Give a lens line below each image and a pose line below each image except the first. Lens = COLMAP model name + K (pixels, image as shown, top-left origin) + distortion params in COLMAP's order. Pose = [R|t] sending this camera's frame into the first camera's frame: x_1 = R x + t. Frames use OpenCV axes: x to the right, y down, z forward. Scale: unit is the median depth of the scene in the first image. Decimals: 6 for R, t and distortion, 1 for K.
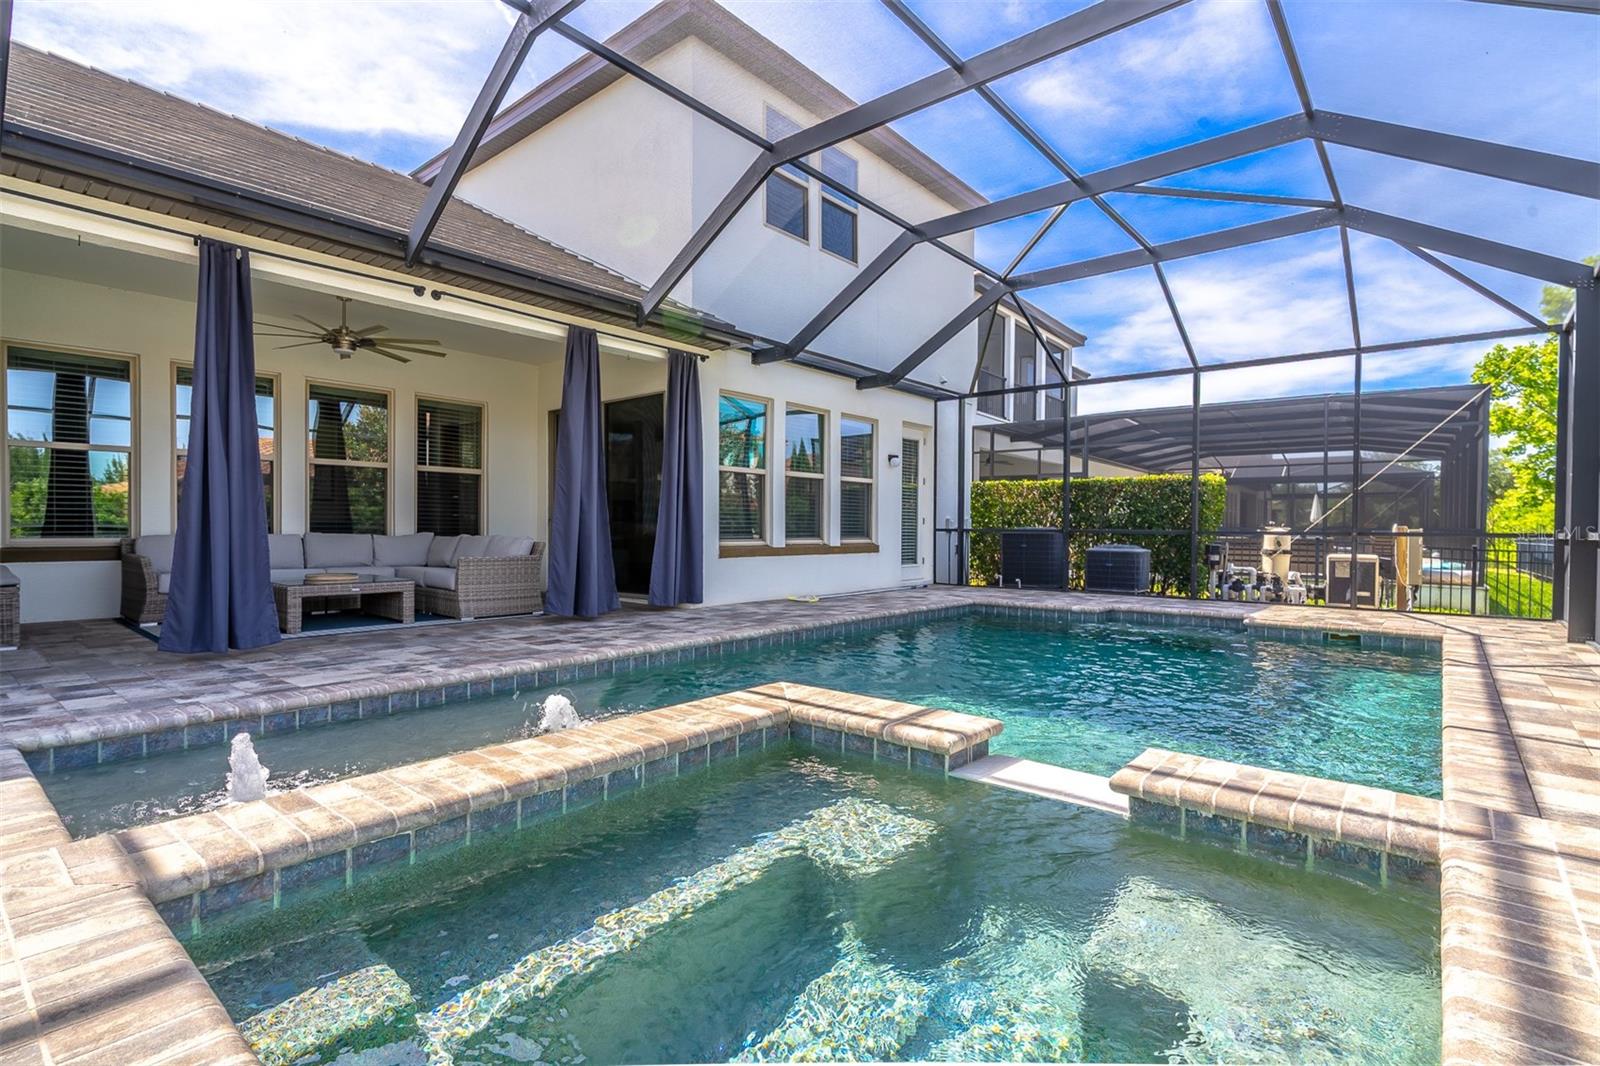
lens RADIAL K [[771.5, 0, 790.7], [0, 771.5, 543.4], [0, 0, 1]] dist [0.004875, 0.000417]
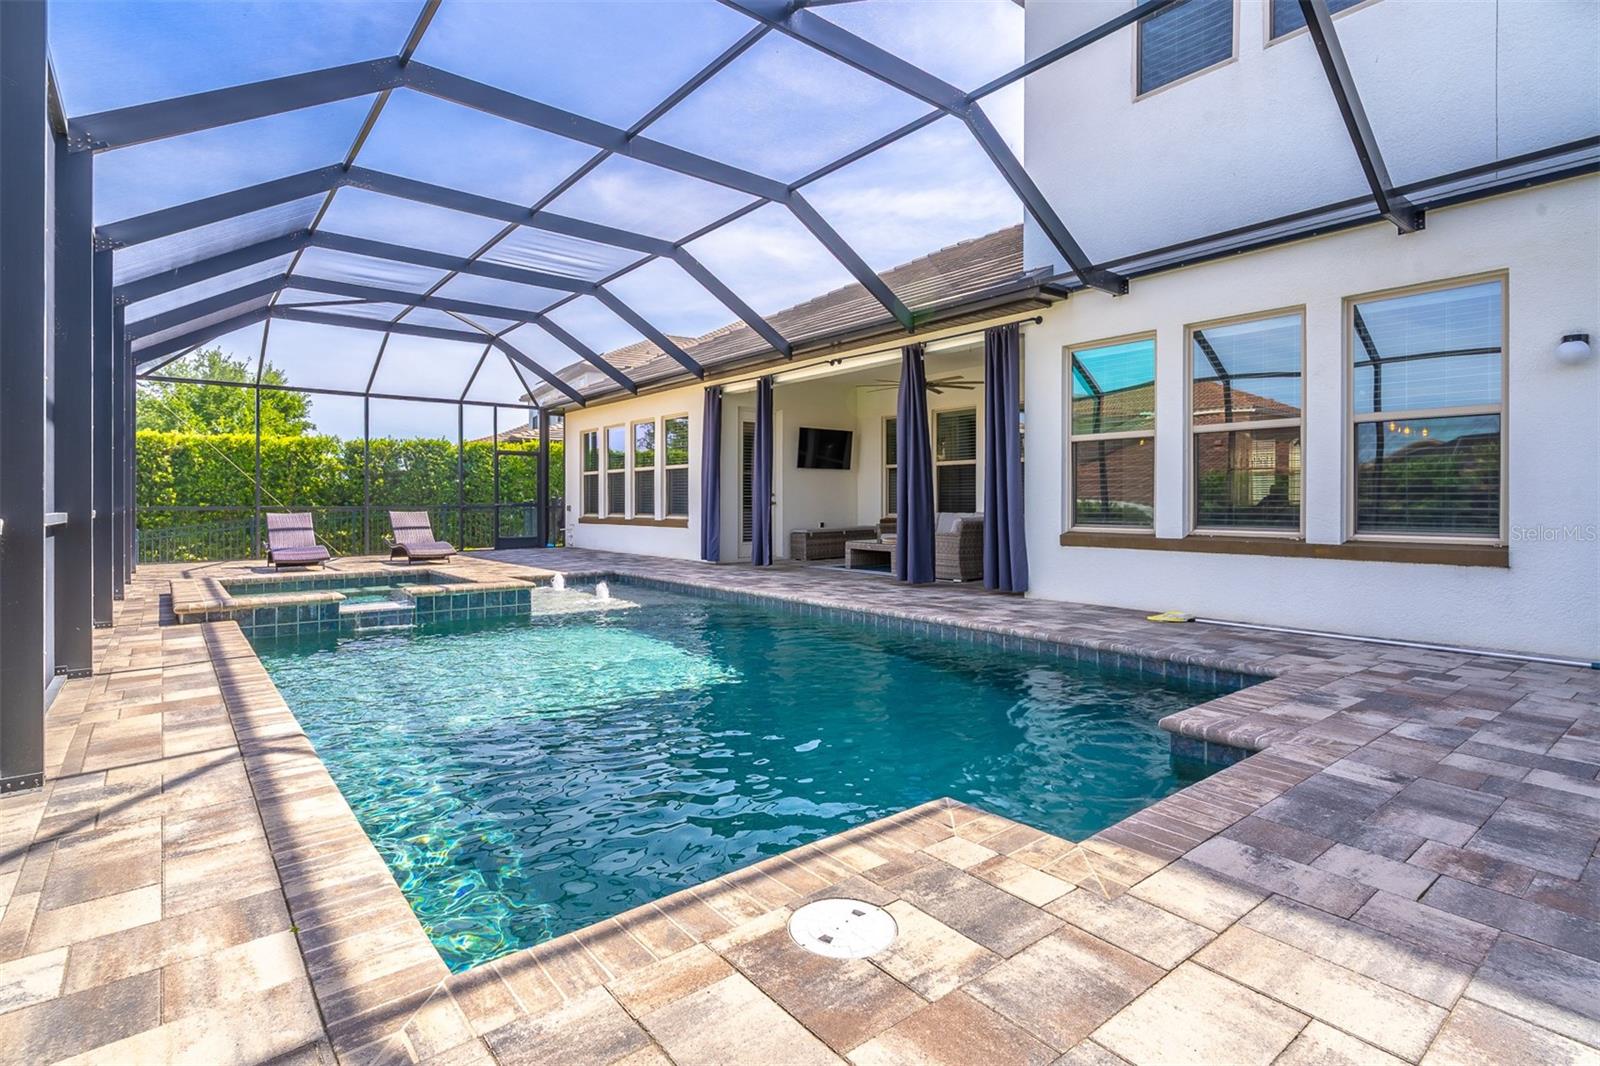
lens RADIAL K [[771.5, 0, 810.0], [0, 771.5, 501.9], [0, 0, 1]] dist [0.004875, 0.000417]
pose [[-0.184077, -0.005749, -0.982895, 0.697540], [-0.023684, 0.999719, -0.001412, -0.018233], [0.982626, 0.023019, -0.184161, 0.781395]]
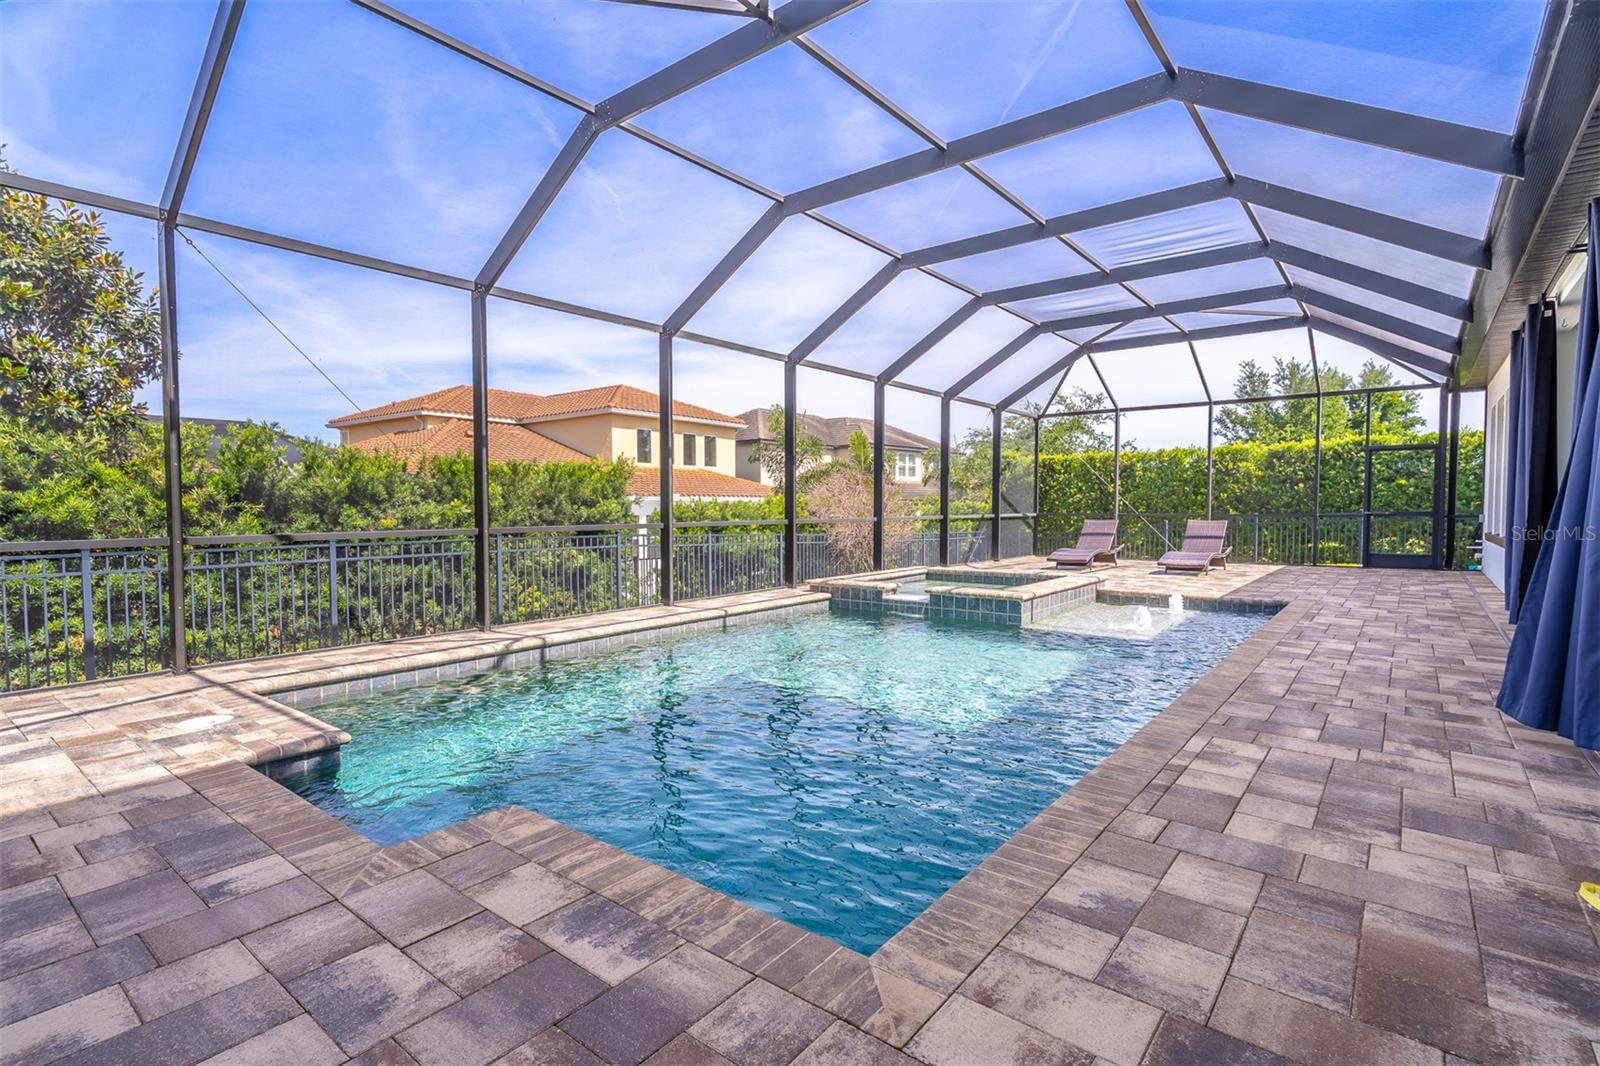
lens RADIAL K [[771.5, 0, 798.5], [0, 771.5, 536.5], [0, 0, 1]] dist [0.004875, 0.000417]
pose [[-0.999554, -0.000135, -0.029858, 0.256283], [-0.002050, 0.997941, 0.064102, -0.041869], [0.029788, 0.064135, -0.997497, 1.137467]]
